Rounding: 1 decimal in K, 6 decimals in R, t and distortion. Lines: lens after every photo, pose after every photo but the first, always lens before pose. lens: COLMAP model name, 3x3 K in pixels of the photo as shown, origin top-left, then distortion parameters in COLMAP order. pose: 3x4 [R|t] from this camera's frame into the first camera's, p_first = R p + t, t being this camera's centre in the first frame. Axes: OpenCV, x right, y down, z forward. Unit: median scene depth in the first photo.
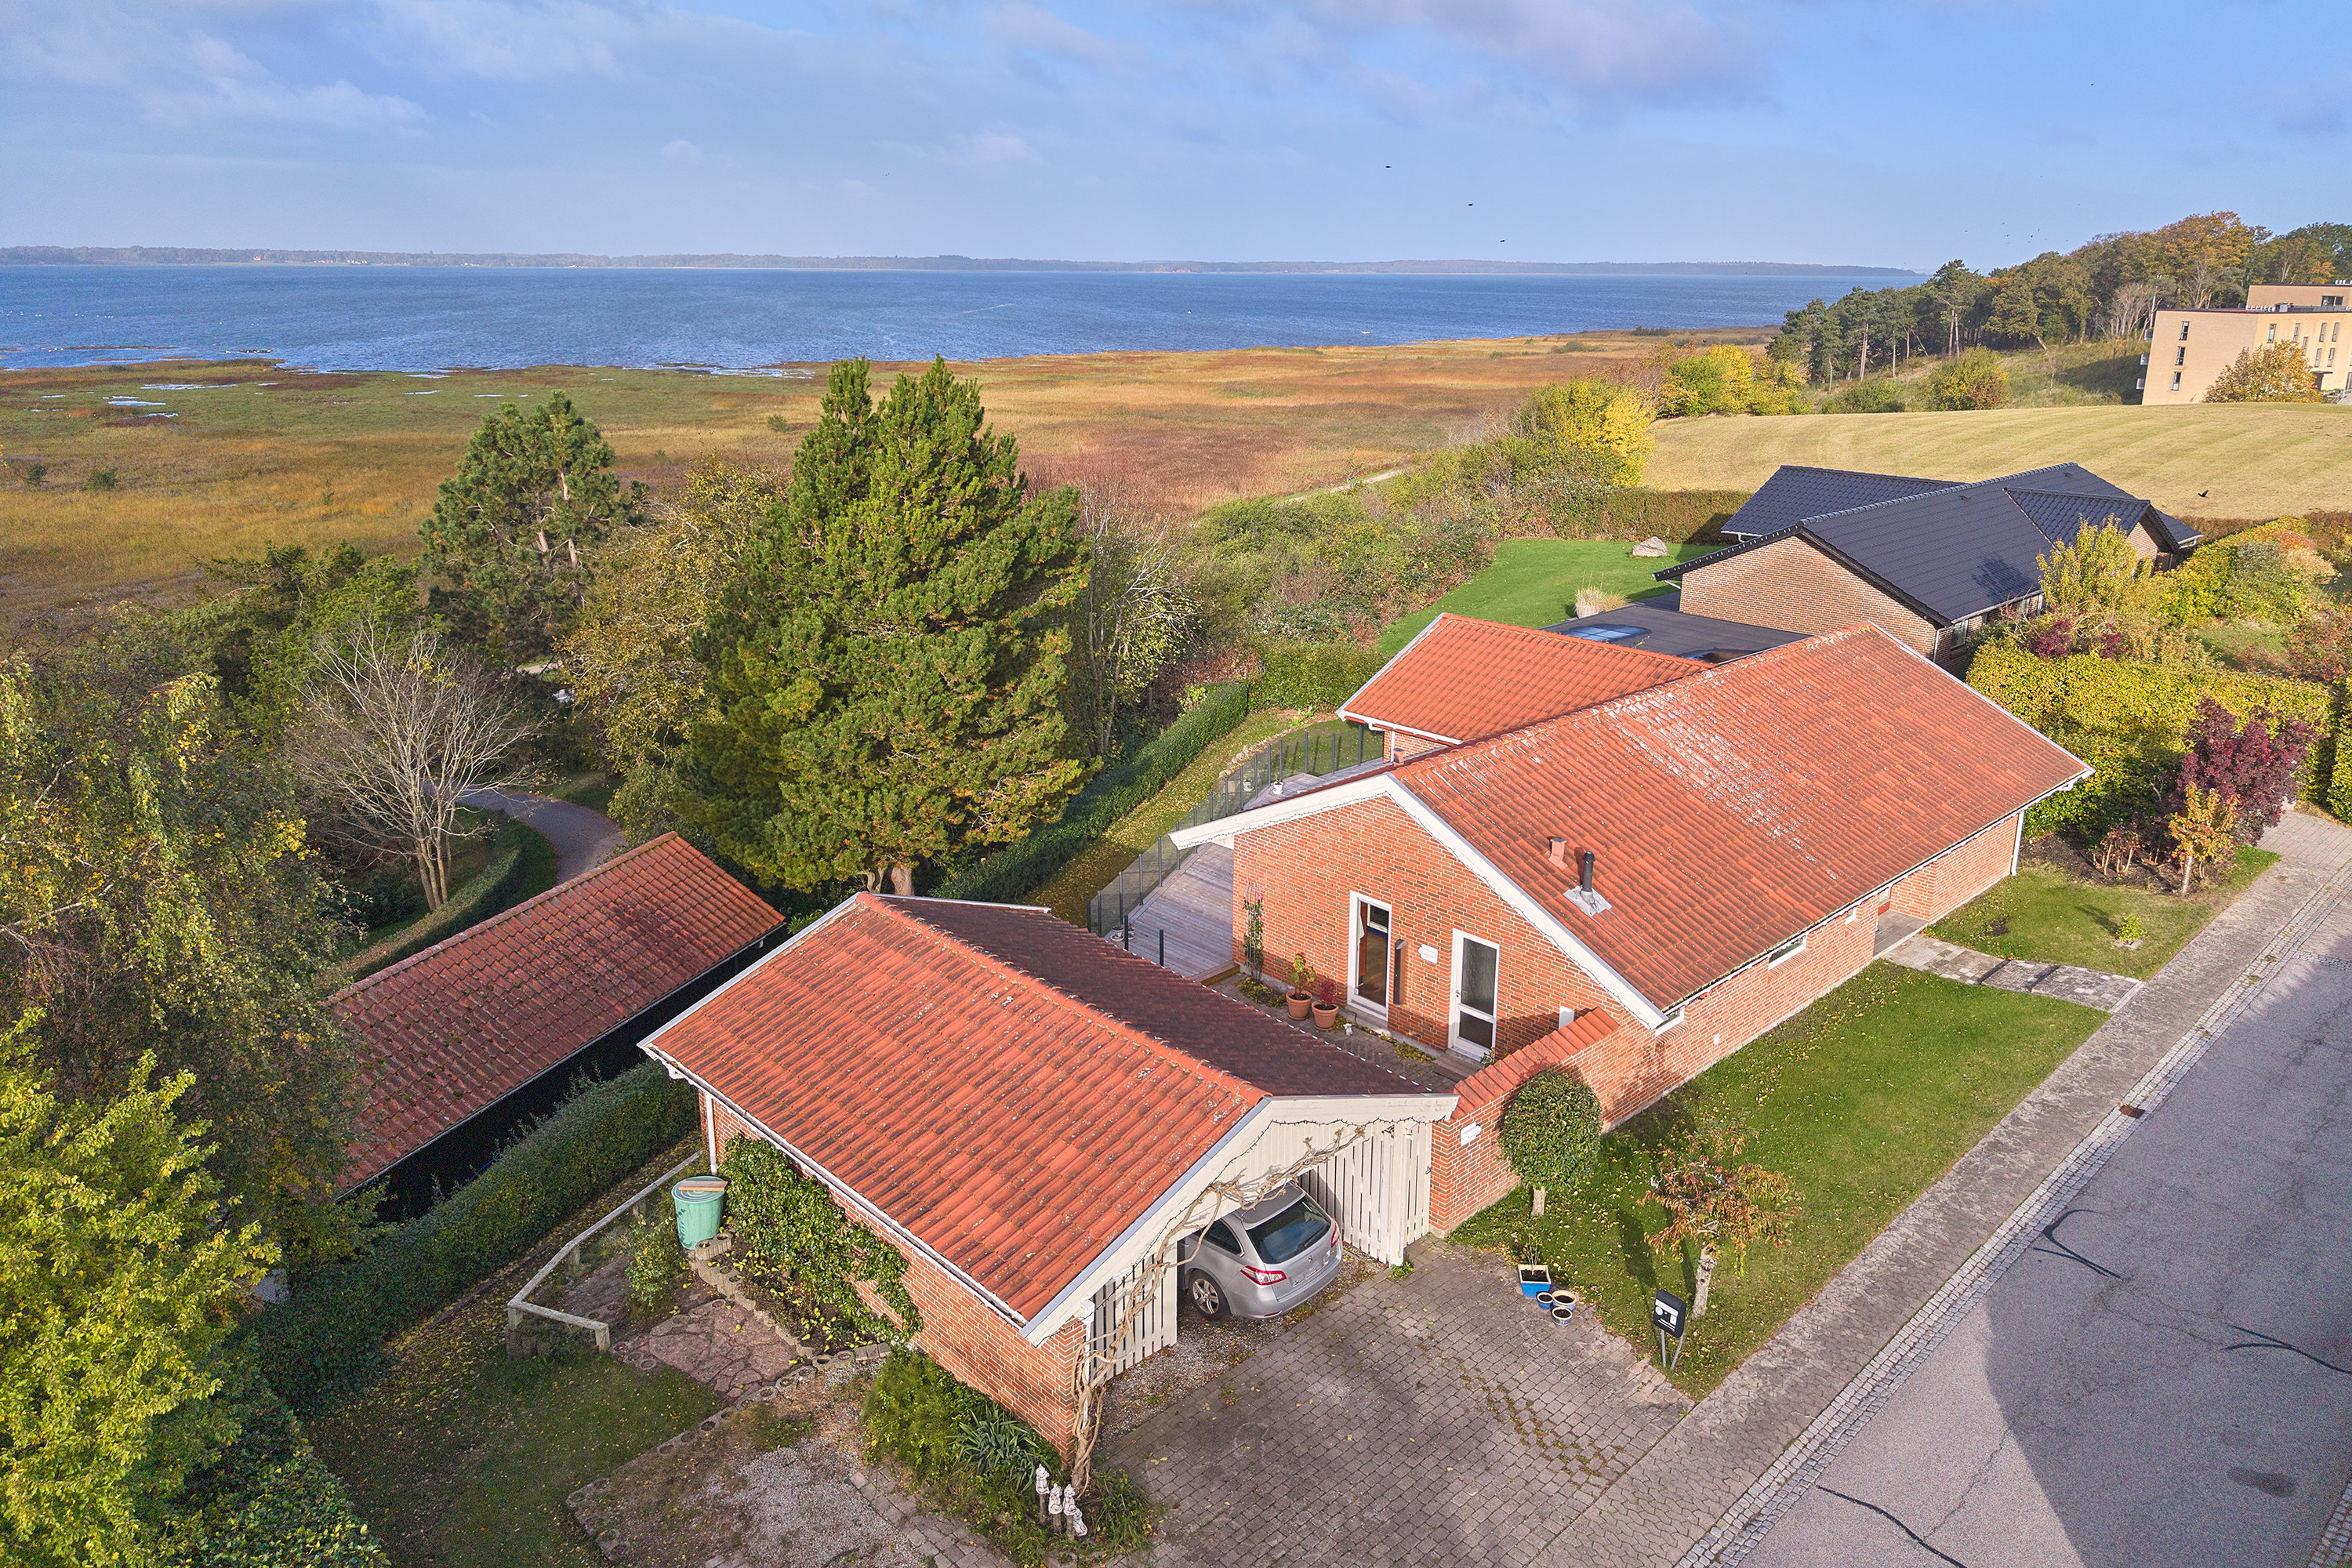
lens RADIAL K [[1600.9, 0, 1176.0], [0, 1600.9, 784.0], [0, 0, 1]] dist [-0.001069, -0.002355]
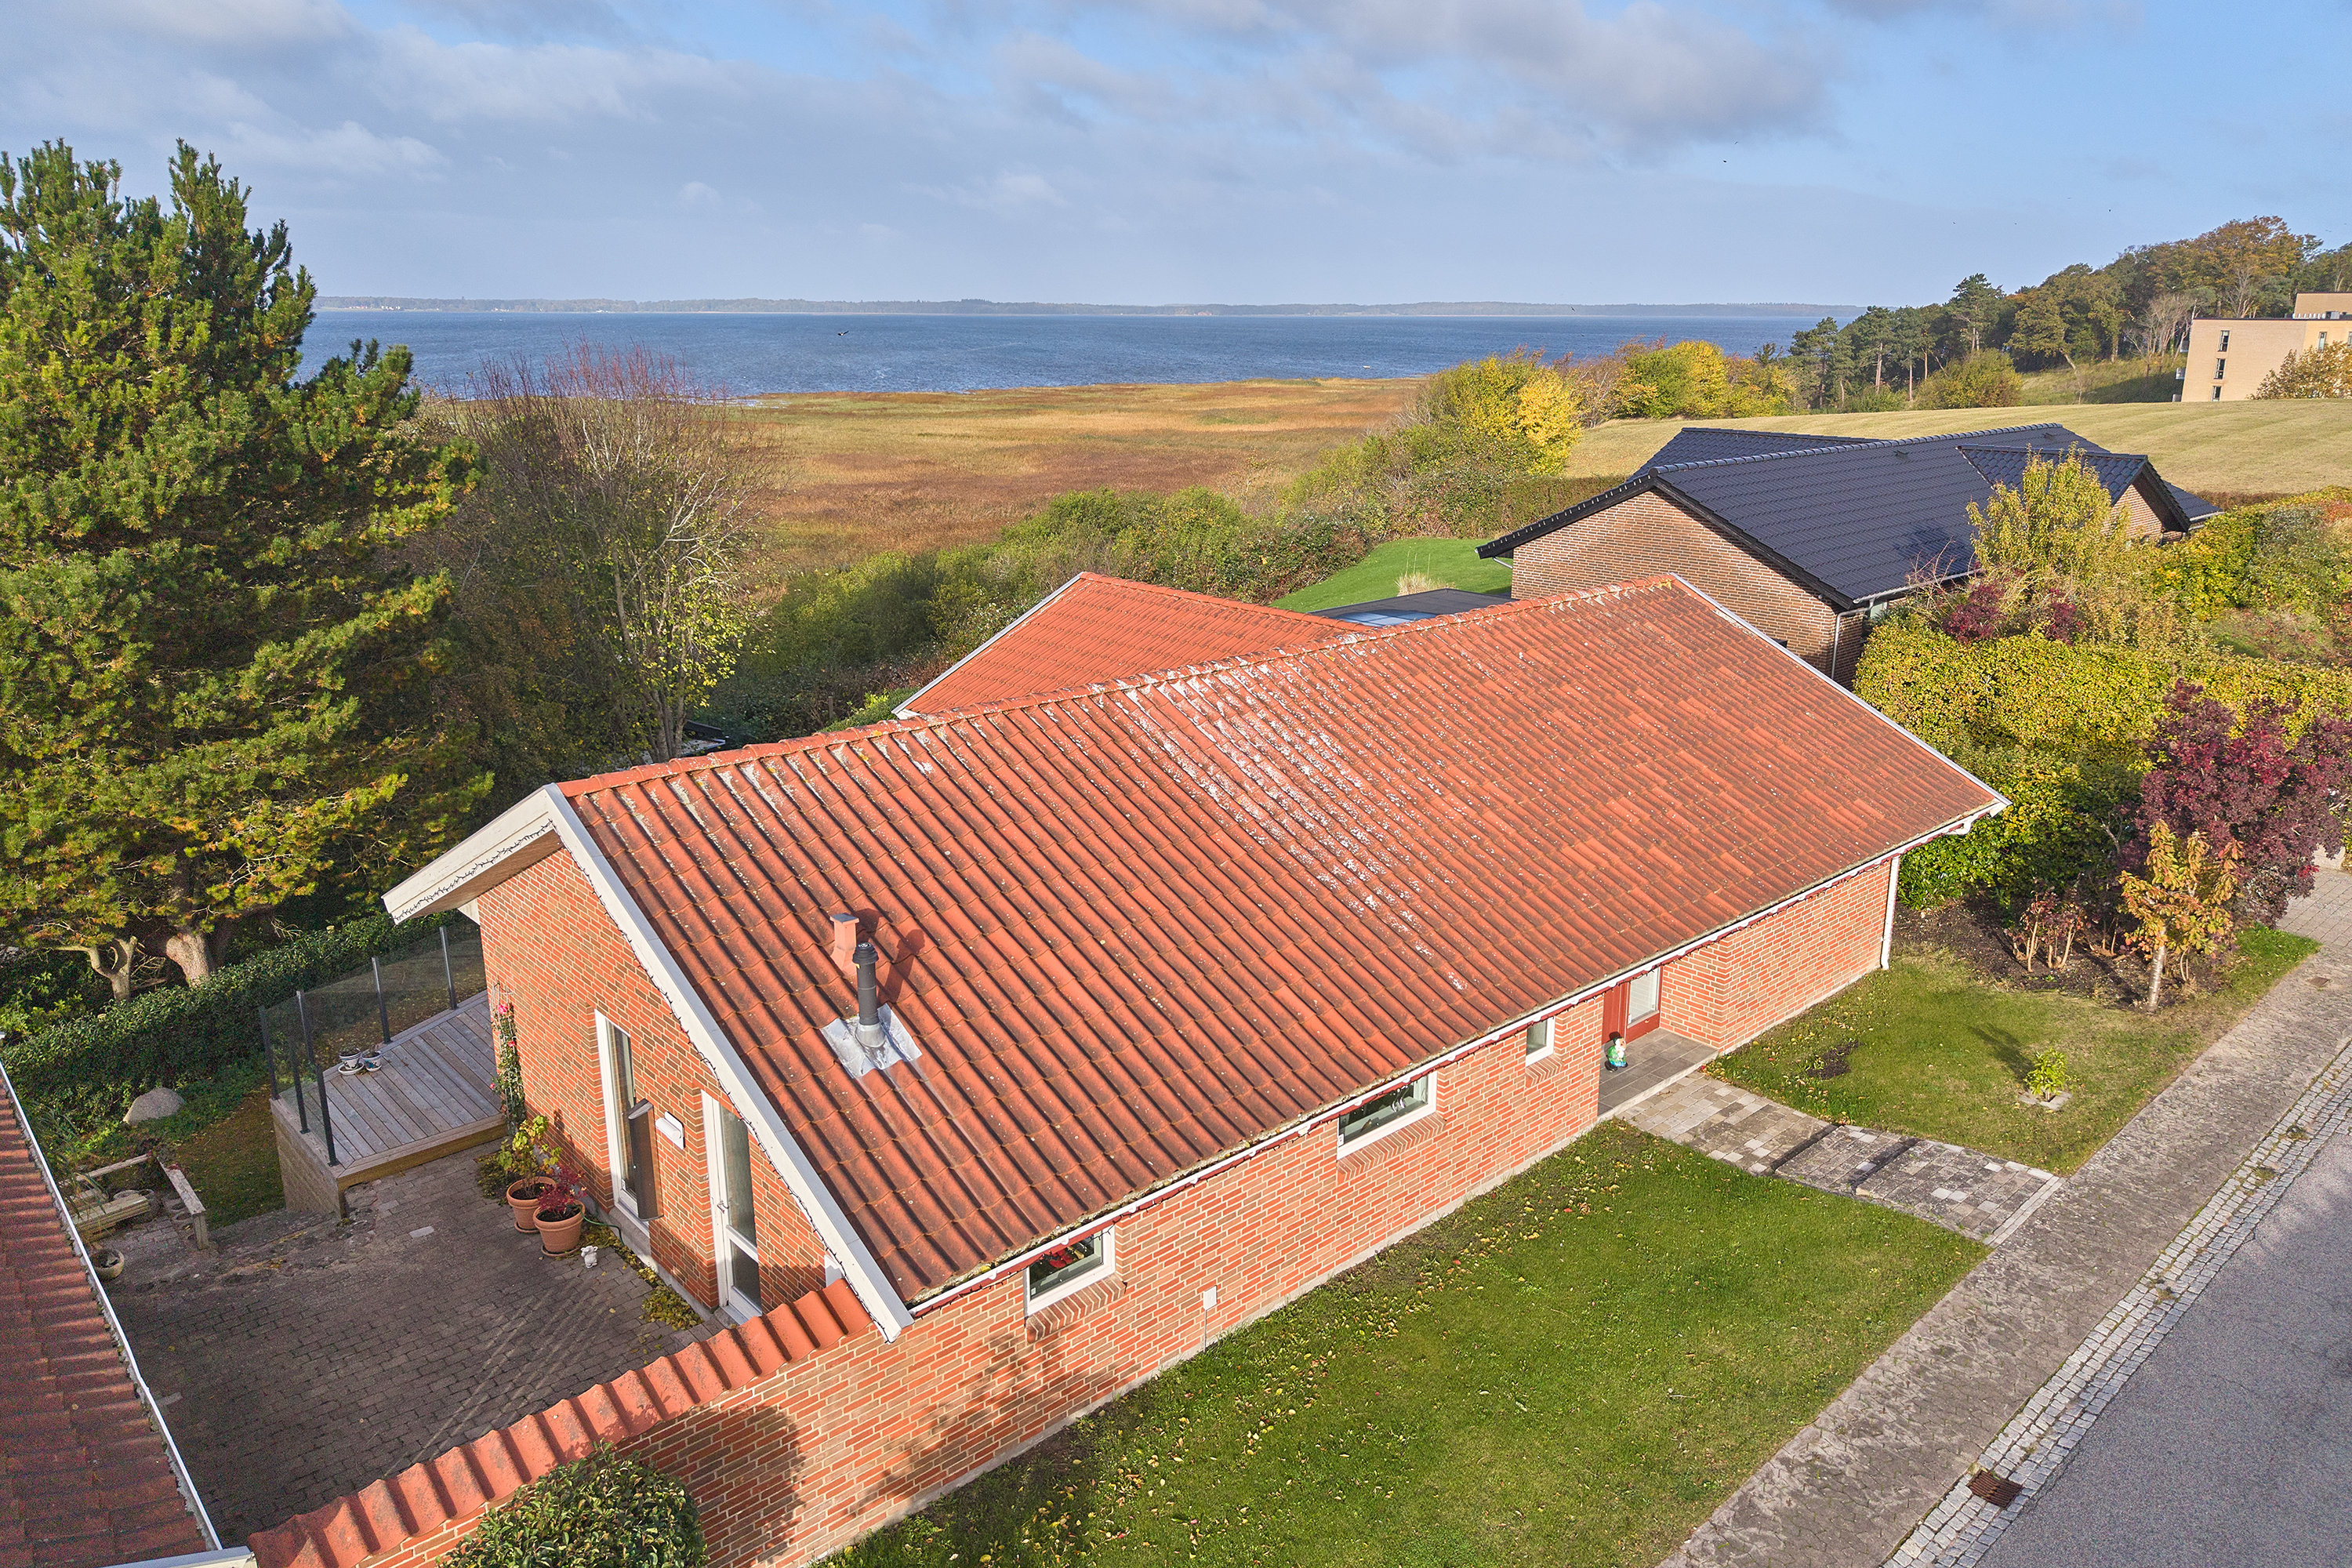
lens RADIAL K [[1595.5, 0, 1176.0], [0, 1595.5, 784.0], [0, 0, 1]] dist [0.001081, -0.000466]
pose [[0.999620, 0.006957, -0.026661, 0.272988], [-0.007757, 0.999519, -0.030013, 0.005563], [0.026439, 0.030208, 0.999194, 0.380878]]
